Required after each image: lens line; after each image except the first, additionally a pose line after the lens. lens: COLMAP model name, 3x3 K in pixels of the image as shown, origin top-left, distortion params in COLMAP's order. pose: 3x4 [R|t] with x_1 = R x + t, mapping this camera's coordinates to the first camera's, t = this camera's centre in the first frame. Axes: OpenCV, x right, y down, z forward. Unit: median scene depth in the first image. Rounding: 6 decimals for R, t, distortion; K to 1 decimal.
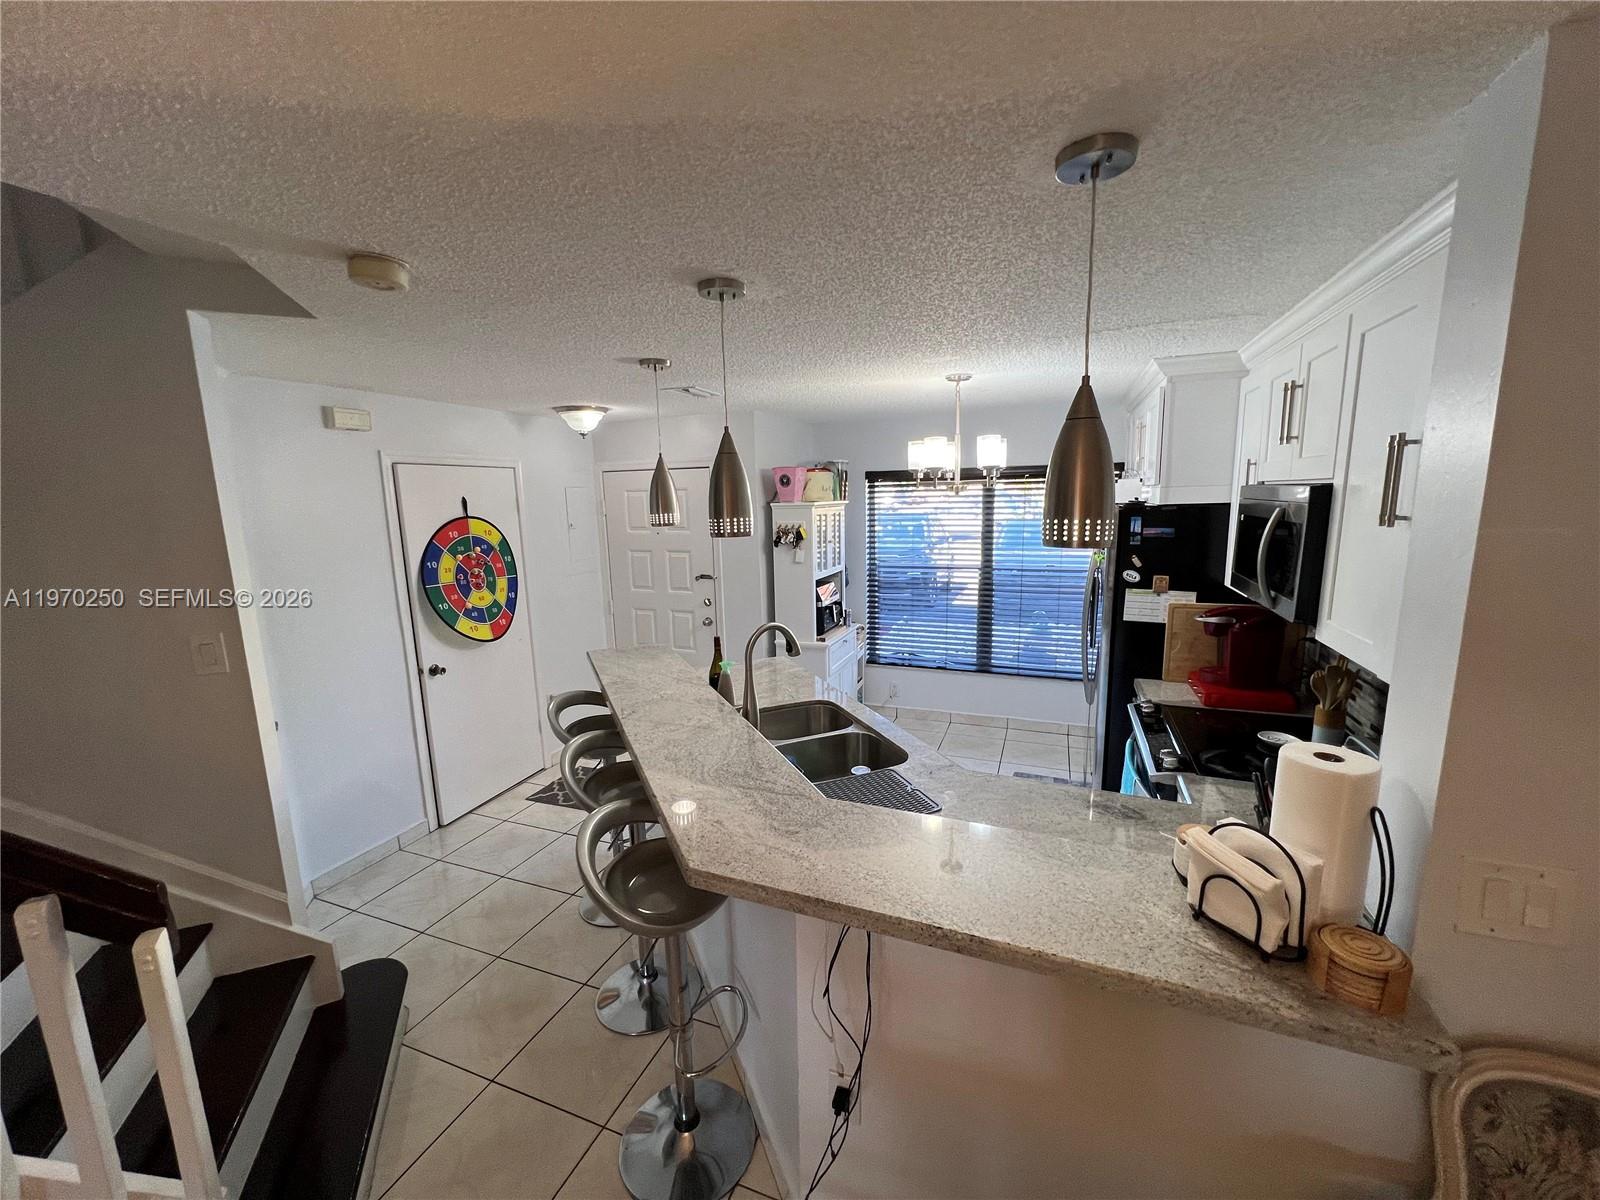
lens RADIAL K [[635.9, 0, 806.3], [0, 635.9, 602.8], [0, 0, 1]] dist [0.000039, 0.000459]
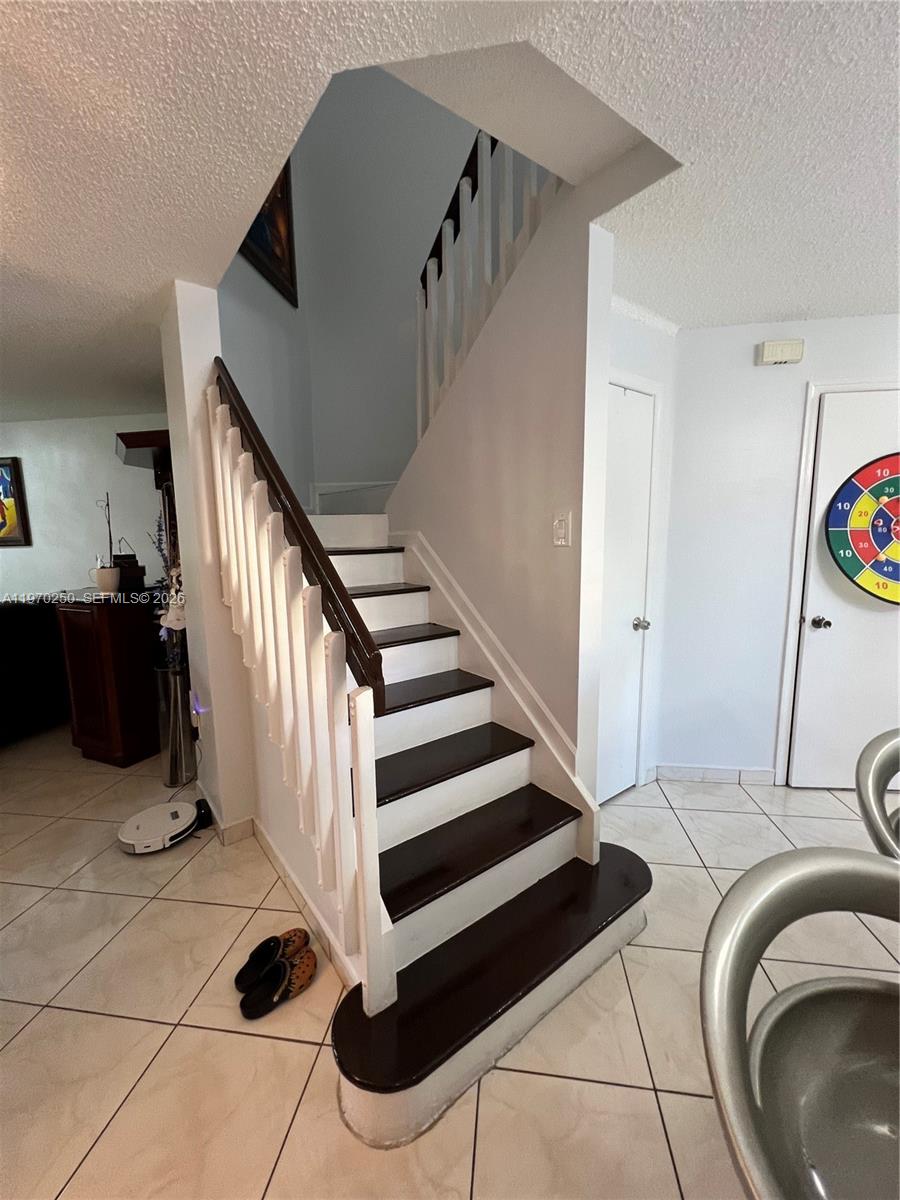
lens RADIAL K [[476.9, 0, 443.3], [0, 476.9, 600.2], [0, 0, 1]] dist [0.000039, 0.000459]
pose [[0.222506, 0.150253, -0.963283, -0.045917], [-0.151565, 0.981371, 0.118065, 0.076294], [0.963078, 0.119730, 0.241134, 0.309289]]
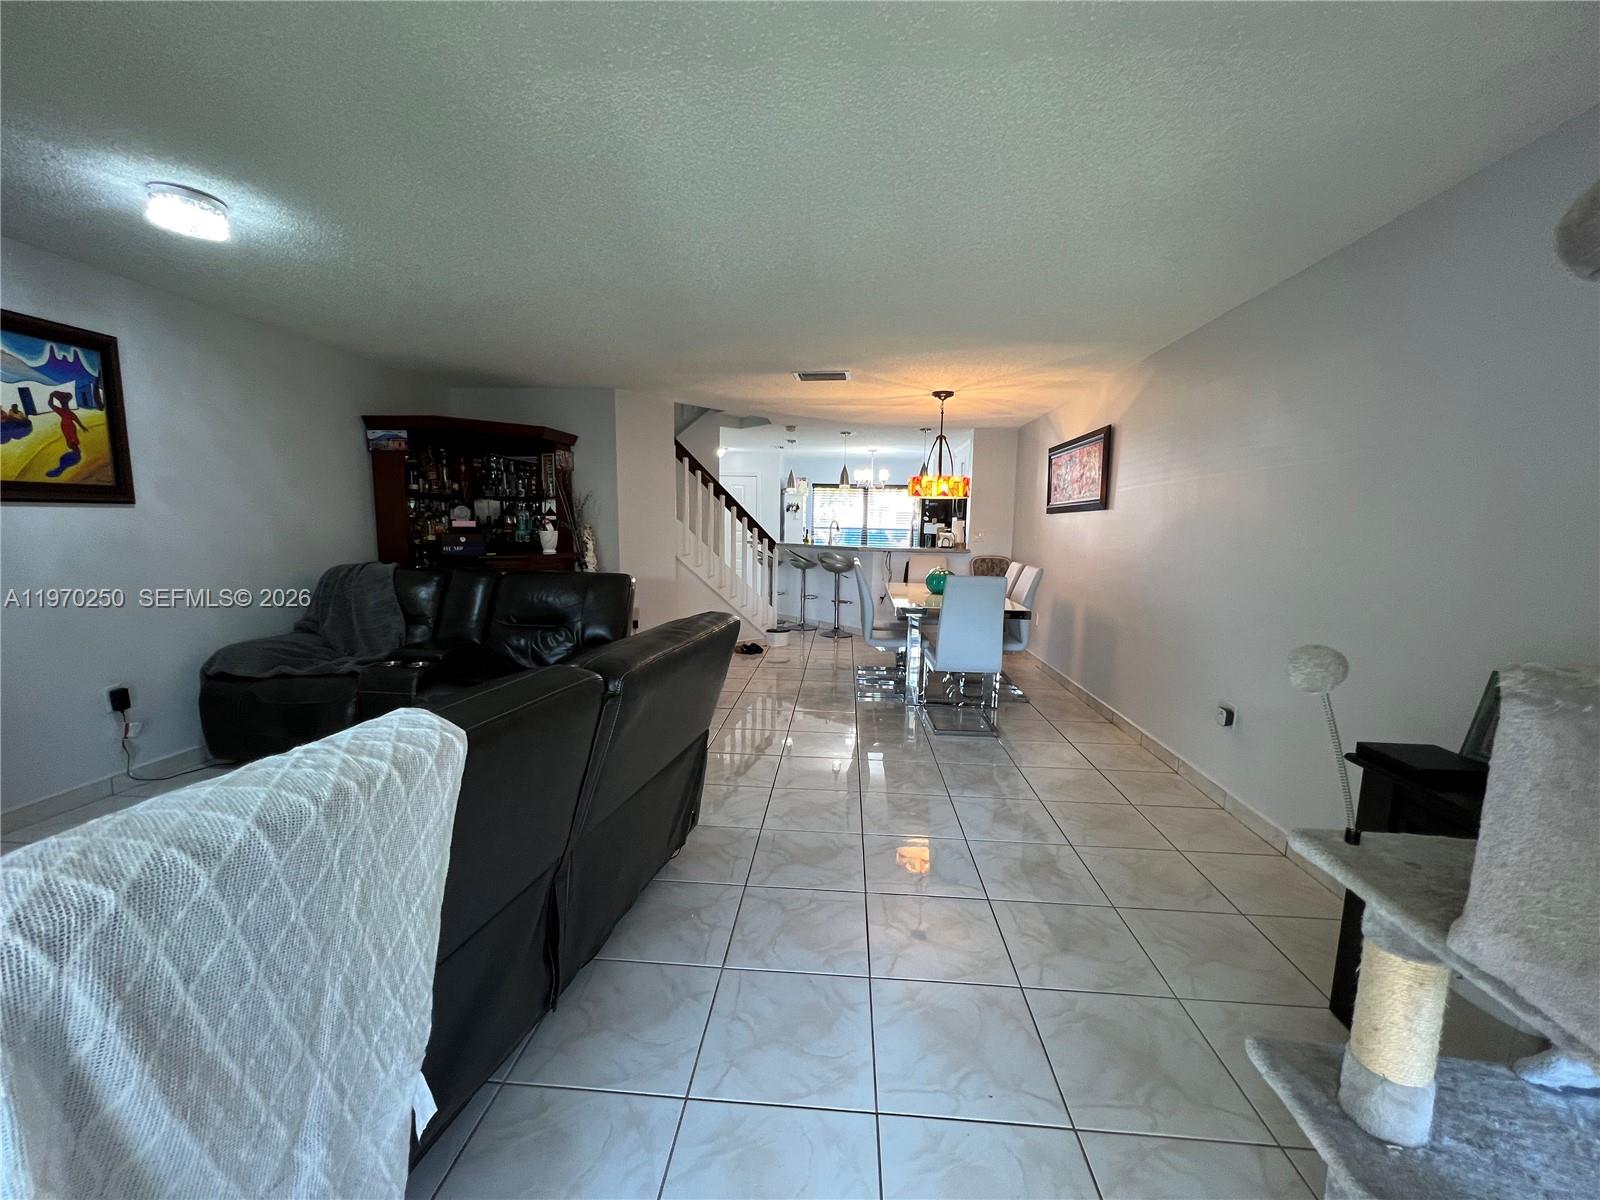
lens RADIAL K [[635.9, 0, 800.8], [0, 635.9, 597.6], [0, 0, 1]] dist [0.000039, 0.000459]
pose [[0.954916, 0.006435, 0.296807, -0.840382], [0.008274, 0.998800, -0.048277, 0.414919], [-0.296762, 0.048556, 0.953716, -1.491562]]
